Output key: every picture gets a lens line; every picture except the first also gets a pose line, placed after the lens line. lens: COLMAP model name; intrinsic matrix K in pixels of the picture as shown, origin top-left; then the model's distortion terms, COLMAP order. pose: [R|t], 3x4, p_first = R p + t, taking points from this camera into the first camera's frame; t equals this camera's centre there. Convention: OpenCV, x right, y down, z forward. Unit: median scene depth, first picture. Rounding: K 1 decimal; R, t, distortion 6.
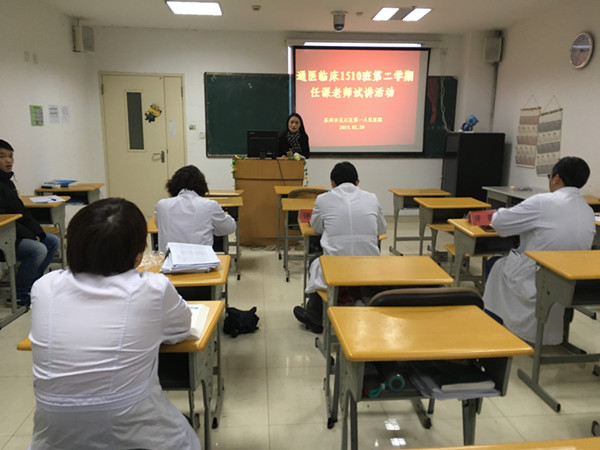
lens RADIAL K [[511.1, 0, 300.7], [0, 511.1, 226.1], [0, 0, 1]] dist [0.060875, -0.026350]
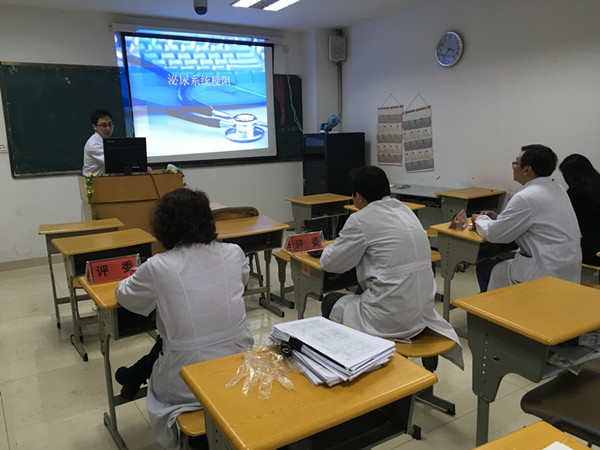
lens RADIAL K [[511.1, 0, 300.6], [0, 511.1, 228.8], [0, 0, 1]] dist [0.060875, -0.026350]
pose [[0.881863, -0.120860, 0.455753, -0.186238], [0.123724, 0.992034, 0.023676, -0.033688], [-0.454984, 0.035509, 0.889791, 0.181134]]
